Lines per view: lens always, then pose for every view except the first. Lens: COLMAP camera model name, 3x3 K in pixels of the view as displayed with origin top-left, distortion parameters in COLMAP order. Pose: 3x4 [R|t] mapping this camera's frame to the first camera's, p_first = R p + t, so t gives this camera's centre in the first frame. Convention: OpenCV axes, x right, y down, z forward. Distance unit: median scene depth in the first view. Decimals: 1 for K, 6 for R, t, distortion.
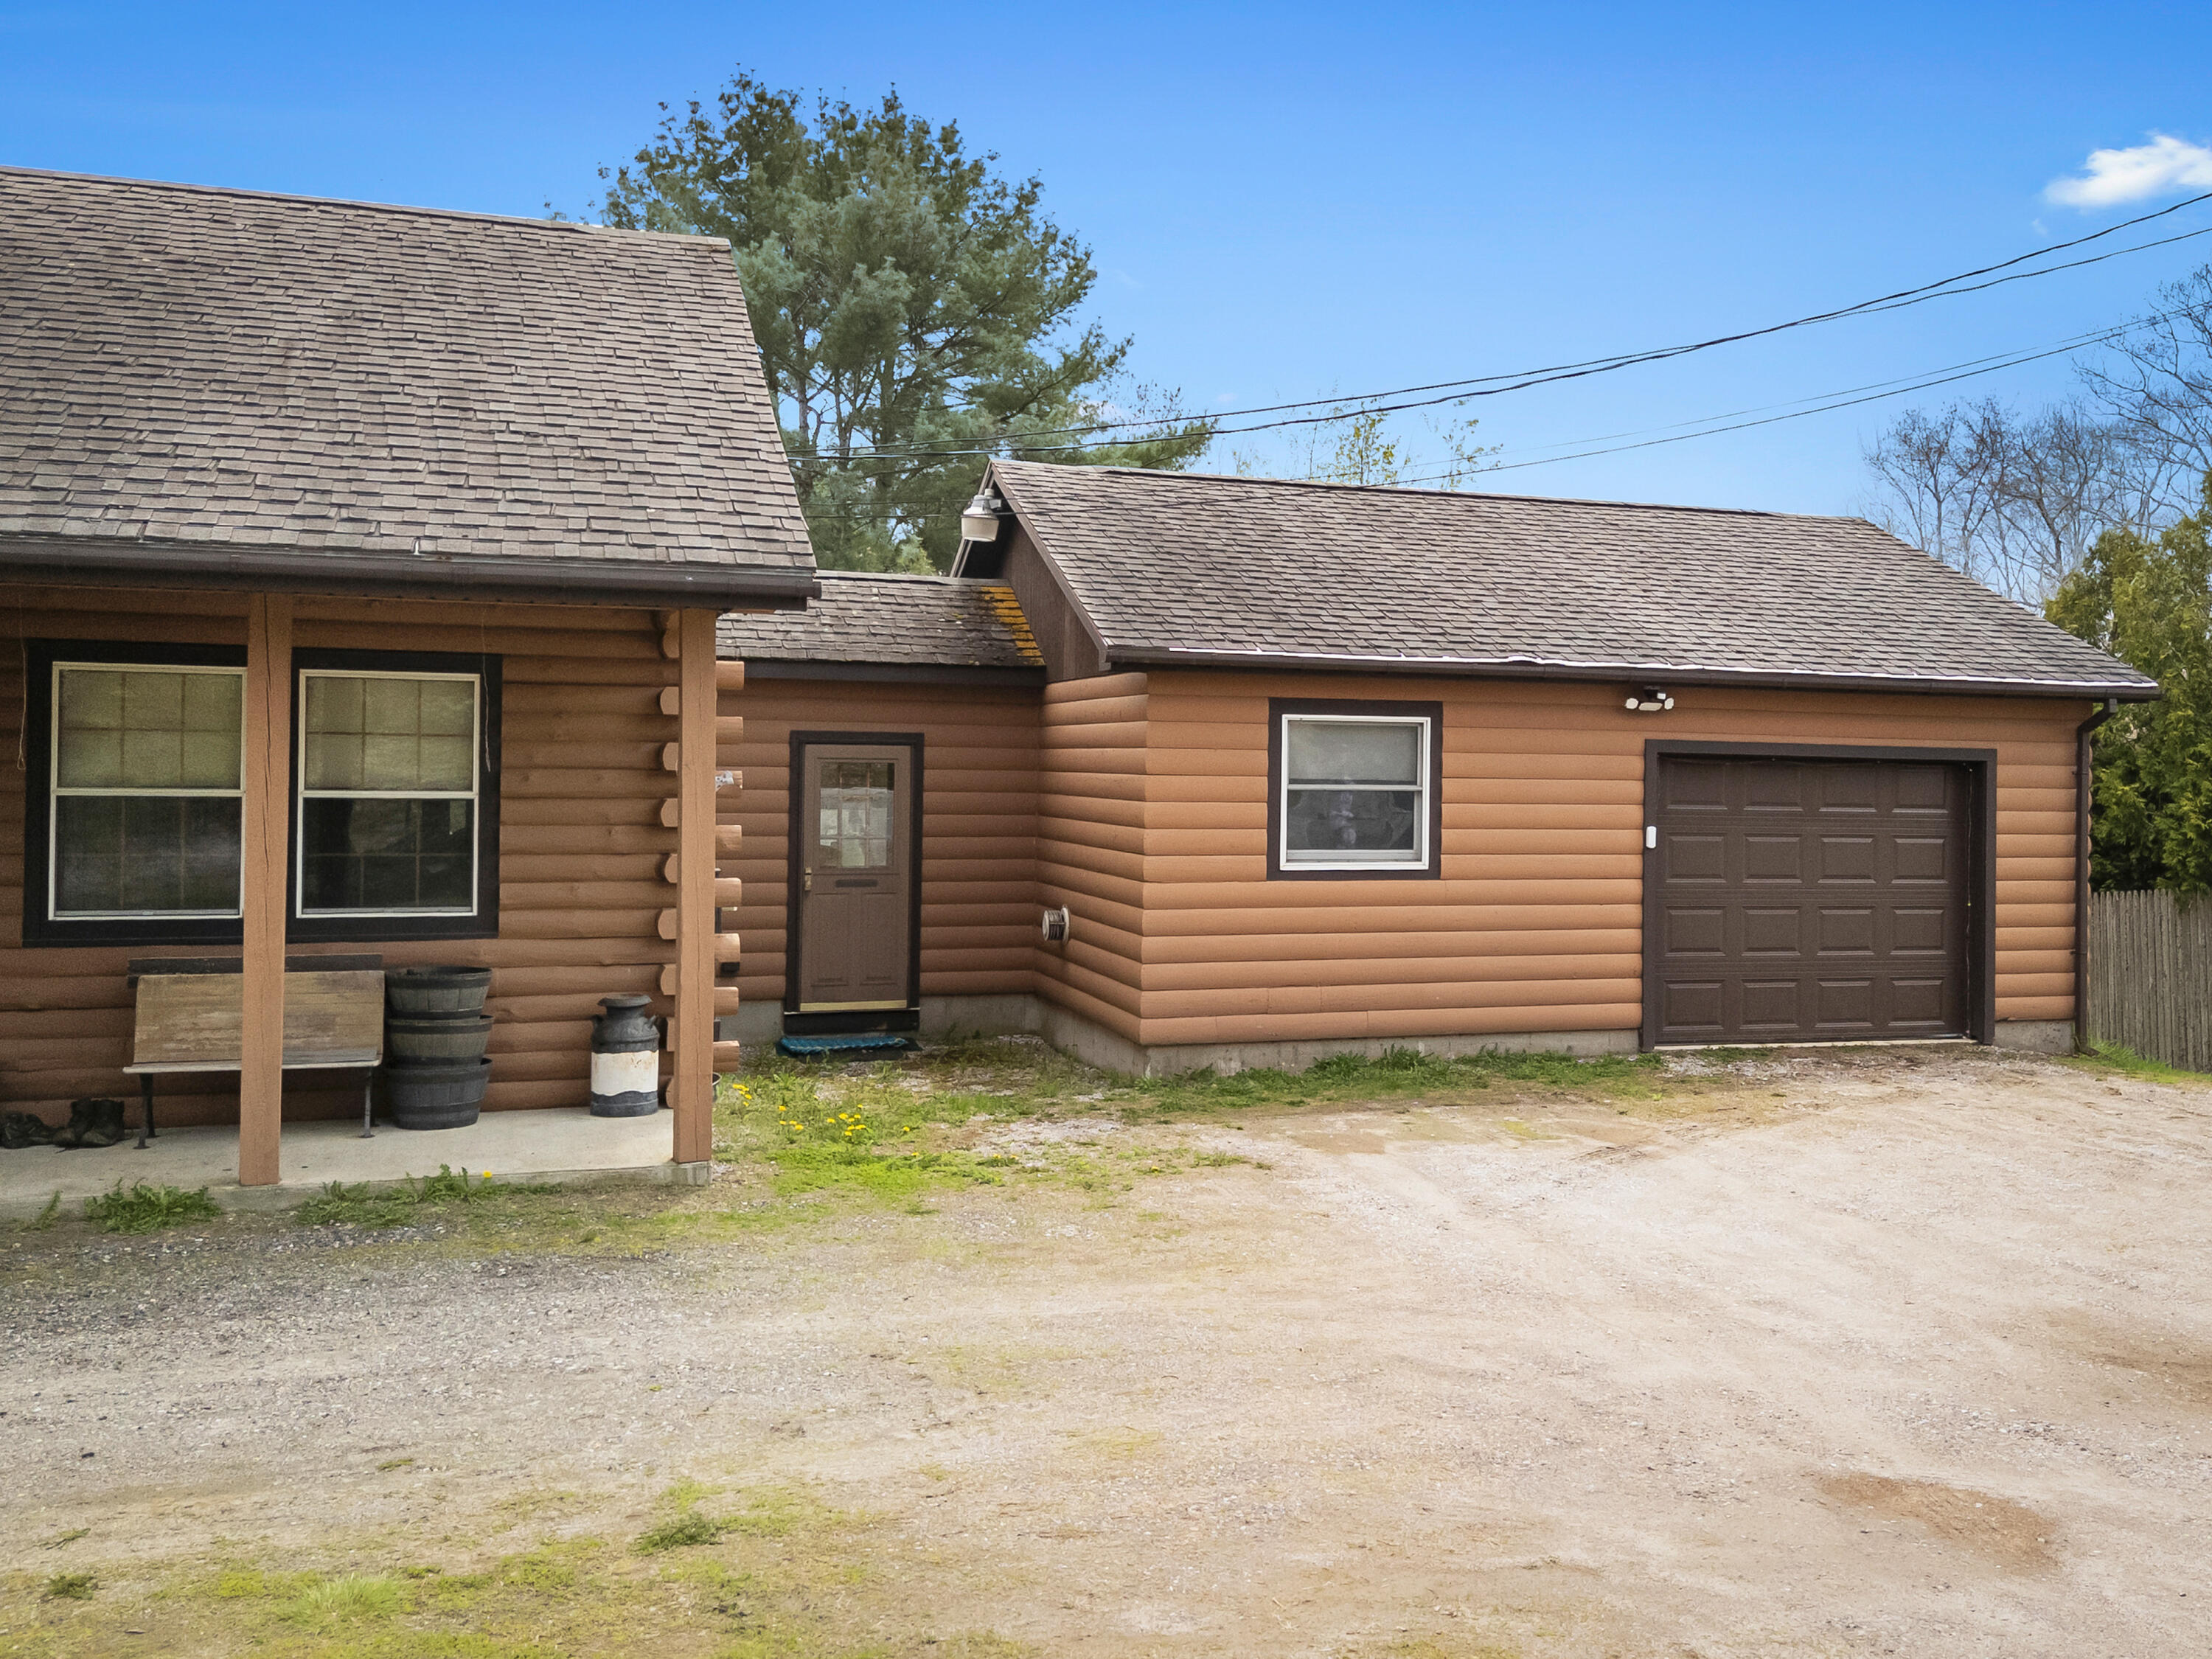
lens RADIAL K [[1975.2, 0, 1252.4], [0, 1975.2, 690.3], [0, 0, 1]] dist [0.043345, -0.049140]
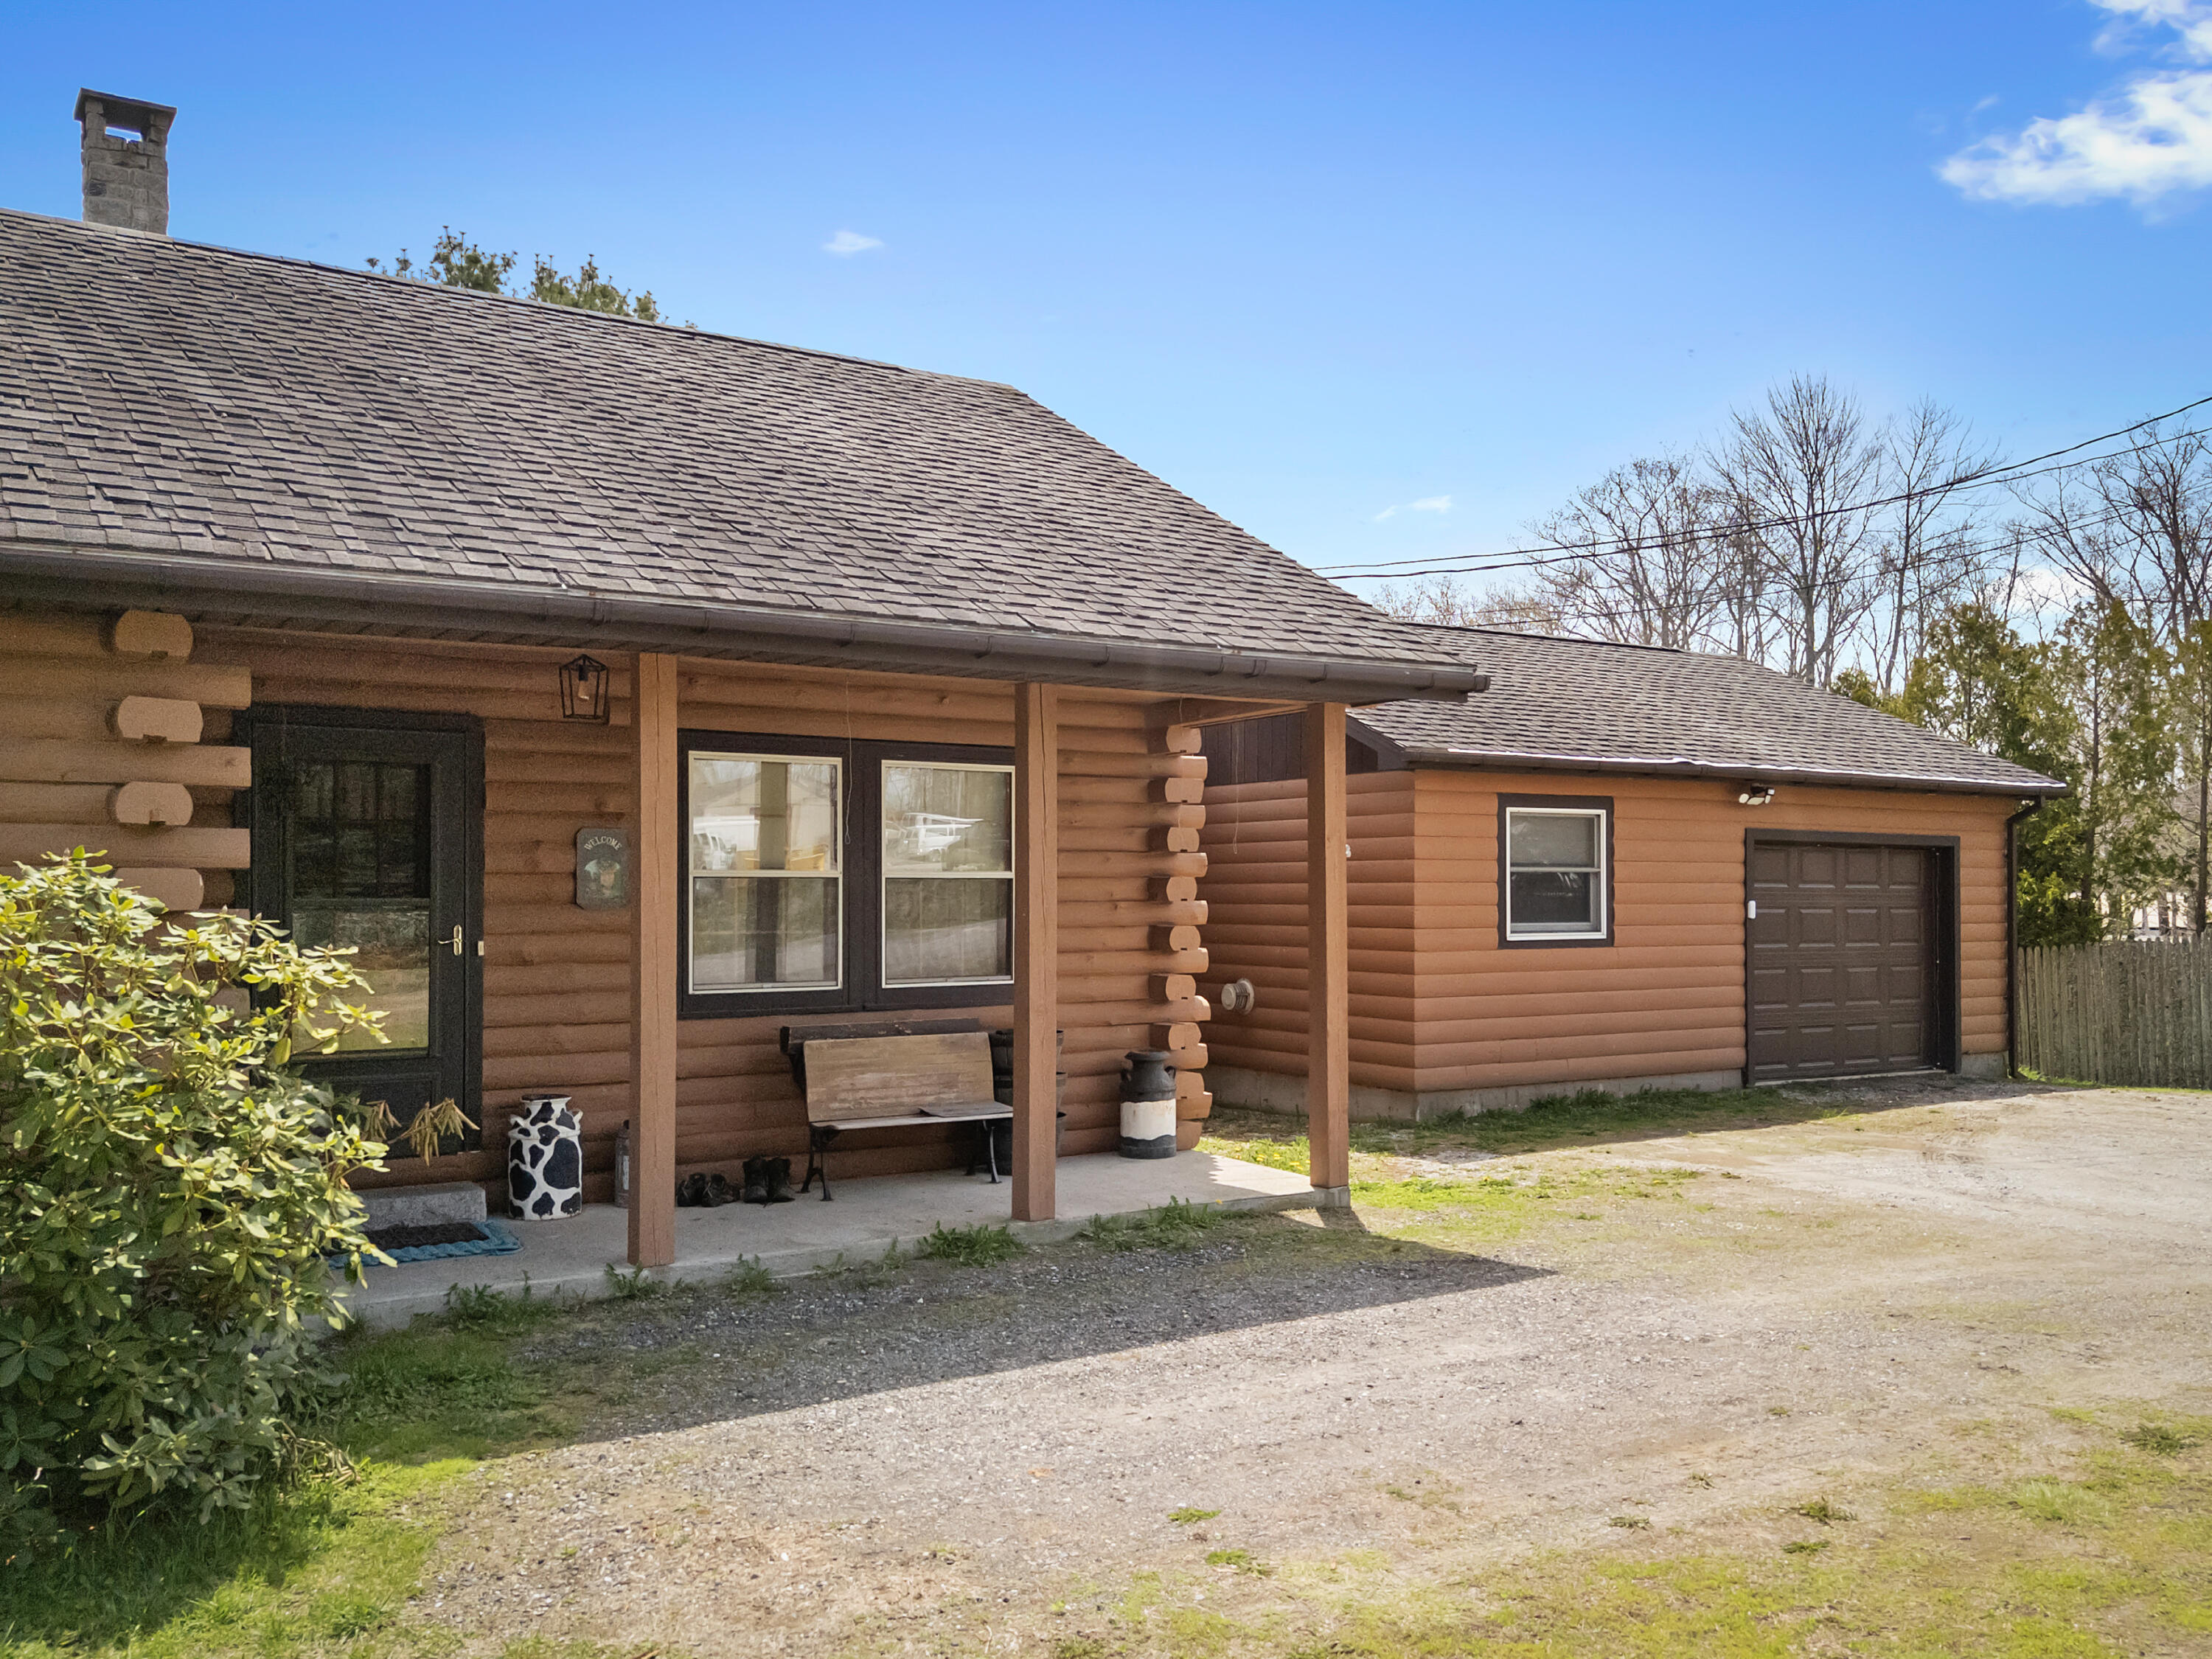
lens RADIAL K [[1725.4, 0, 1117.0], [0, 1725.4, 872.8], [0, 0, 1]] dist [0.041844, -0.047255]
pose [[0.982206, -0.013023, 0.187357, -0.416353], [0.007242, 0.999477, 0.031507, 0.017310], [-0.187669, -0.029589, 0.981787, 0.038070]]
